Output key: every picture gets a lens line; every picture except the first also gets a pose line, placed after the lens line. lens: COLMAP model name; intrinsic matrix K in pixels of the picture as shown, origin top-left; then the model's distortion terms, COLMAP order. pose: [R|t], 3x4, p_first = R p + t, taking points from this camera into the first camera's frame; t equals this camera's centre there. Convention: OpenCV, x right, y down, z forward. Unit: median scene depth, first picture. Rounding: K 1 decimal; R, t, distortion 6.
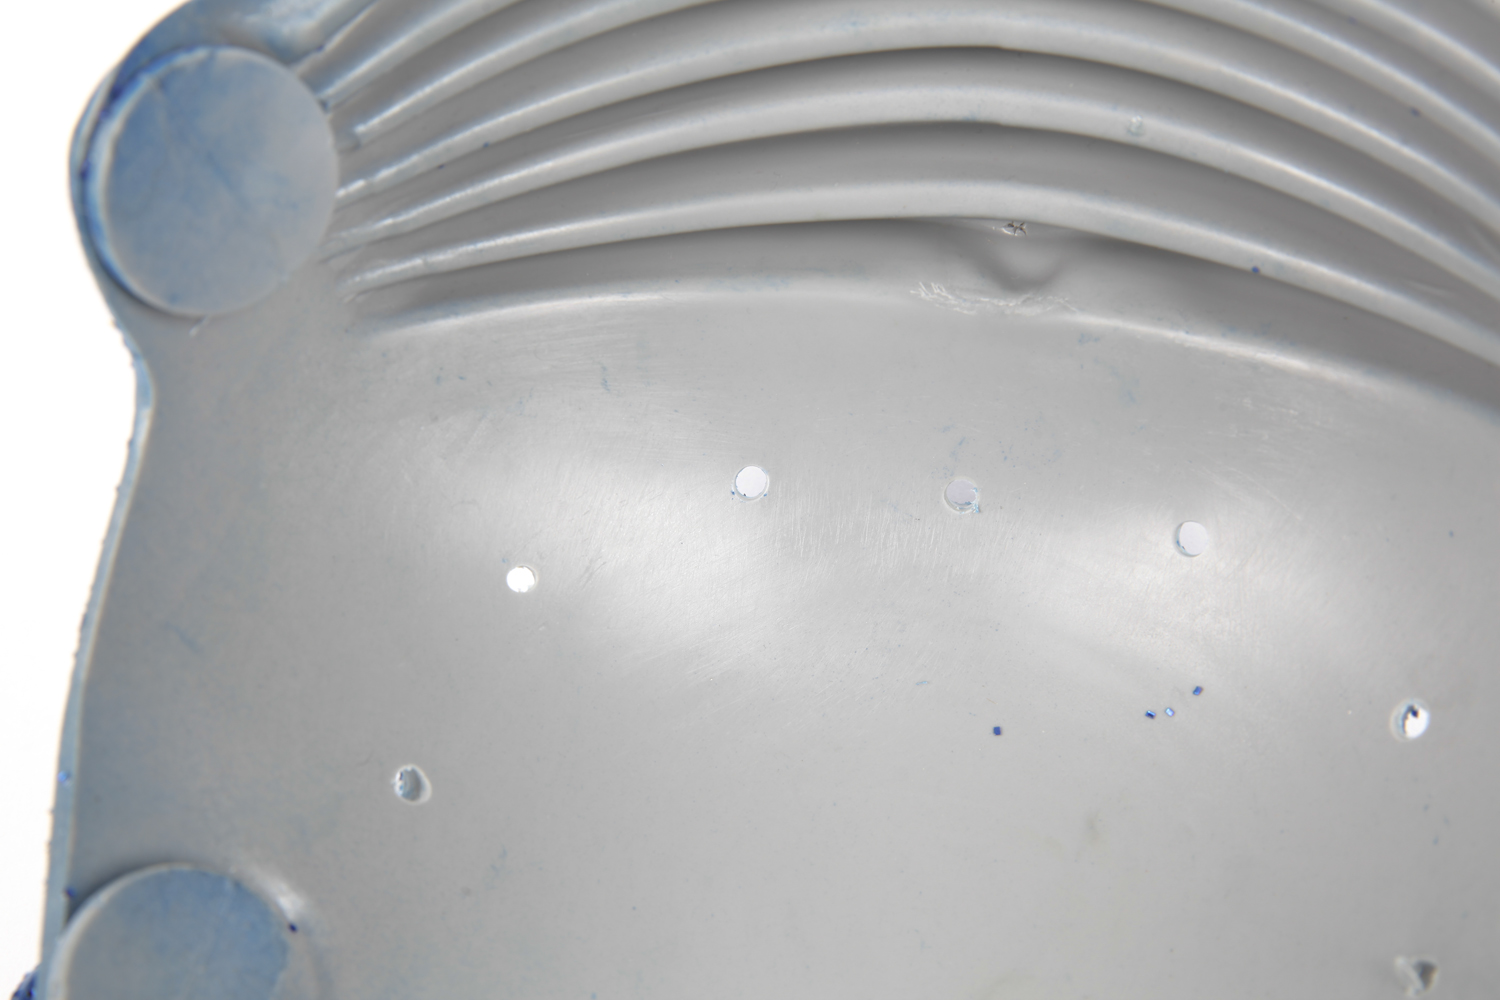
lens RADIAL K [[2665.5, 0, 765.1], [0, 2665.5, 529.5], [0, 0, 1]] dist [0.103032, 0.000000]
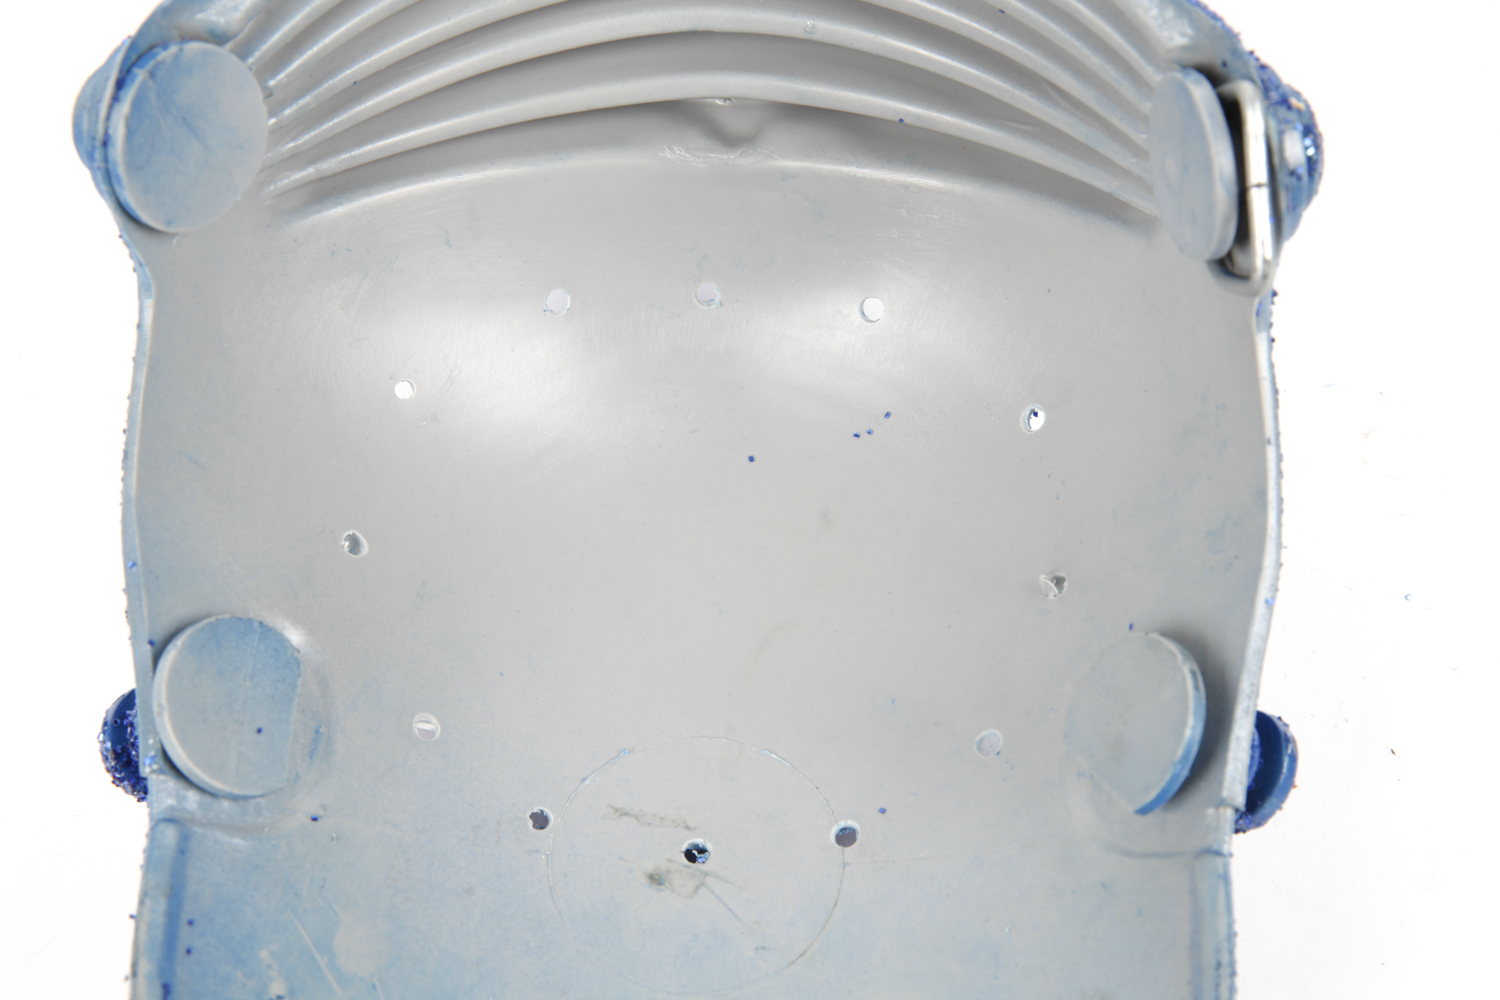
lens RADIAL K [[2573.5, 0, 756.8], [0, 2573.5, 577.6], [0, 0, 1]] dist [-0.002761, 0.000000]
pose [[0.981550, -0.121539, 0.147609, -0.125224], [0.103149, 0.986597, 0.126440, -0.036578], [-0.160998, -0.108881, 0.980930, -0.366832]]
